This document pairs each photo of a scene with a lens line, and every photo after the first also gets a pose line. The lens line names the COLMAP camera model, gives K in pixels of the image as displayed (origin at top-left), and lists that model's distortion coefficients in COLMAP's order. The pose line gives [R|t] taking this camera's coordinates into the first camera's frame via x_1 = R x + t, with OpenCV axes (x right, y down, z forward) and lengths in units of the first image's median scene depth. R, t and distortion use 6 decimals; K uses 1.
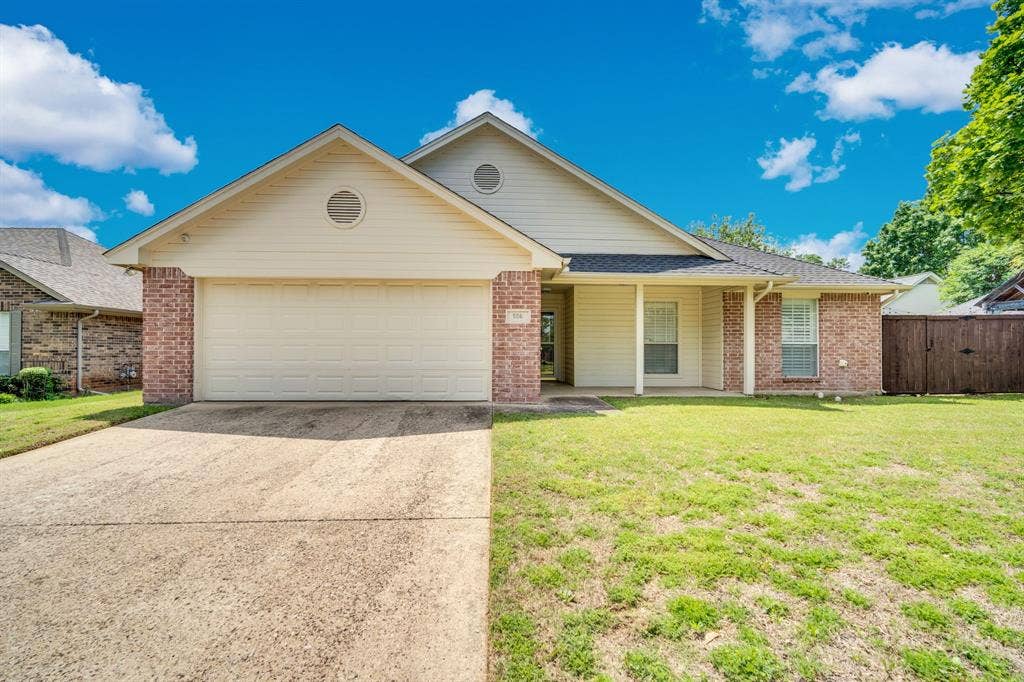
lens RADIAL K [[450.9, 0, 513.0], [0, 450.9, 342.9], [0, 0, 1]] dist [0.000581, -0.000623]
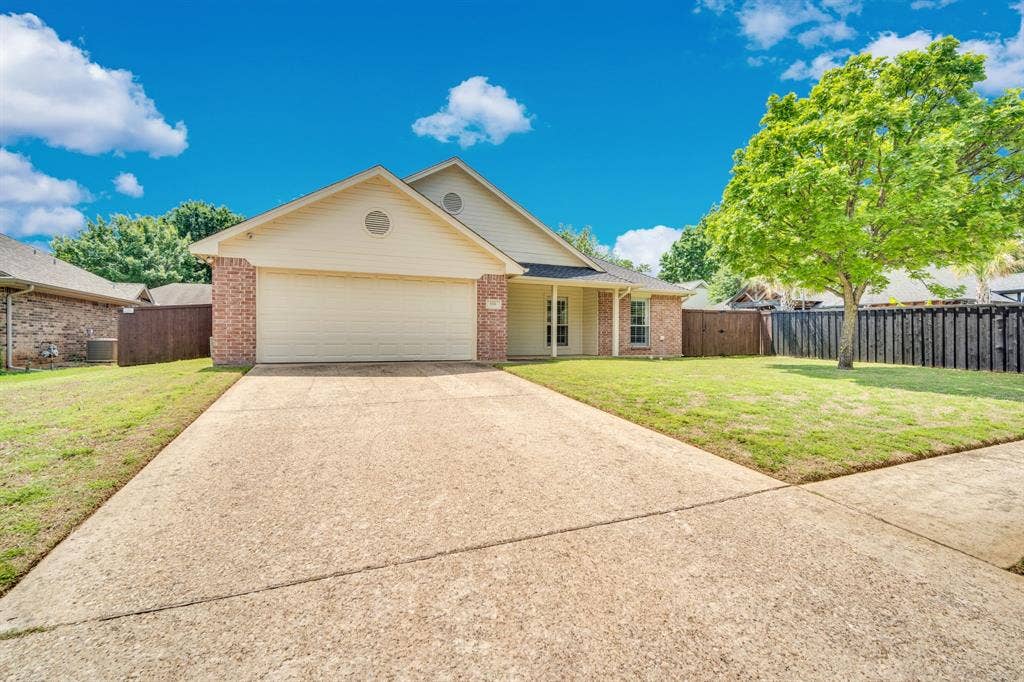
lens RADIAL K [[450.9, 0, 512.8], [0, 450.9, 334.4], [0, 0, 1]] dist [0.000581, -0.000623]
pose [[0.937529, 0.003512, 0.347889, -0.365591], [-0.005687, 0.999970, 0.005231, 0.028613], [-0.347860, -0.006883, 0.937521, -0.362306]]
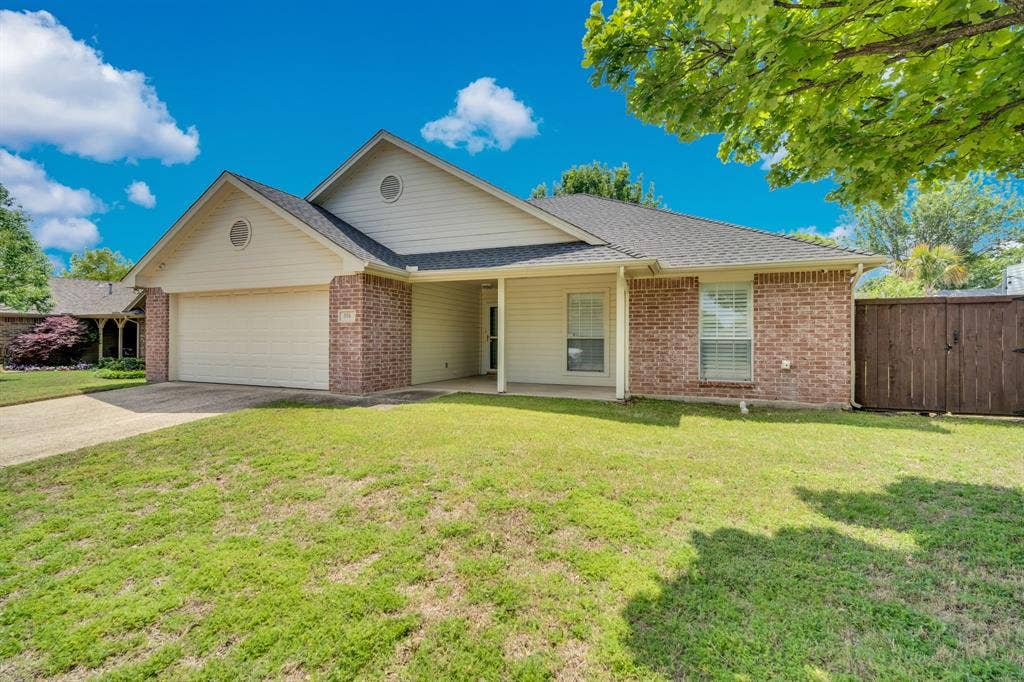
lens RADIAL K [[450.9, 0, 507.4], [0, 450.9, 339.3], [0, 0, 1]] dist [0.000581, -0.000623]
pose [[0.907887, -0.000034, -0.419214, 0.668177], [0.004891, 0.999933, 0.010513, -0.008731], [0.419185, -0.011595, 0.907827, 0.122643]]
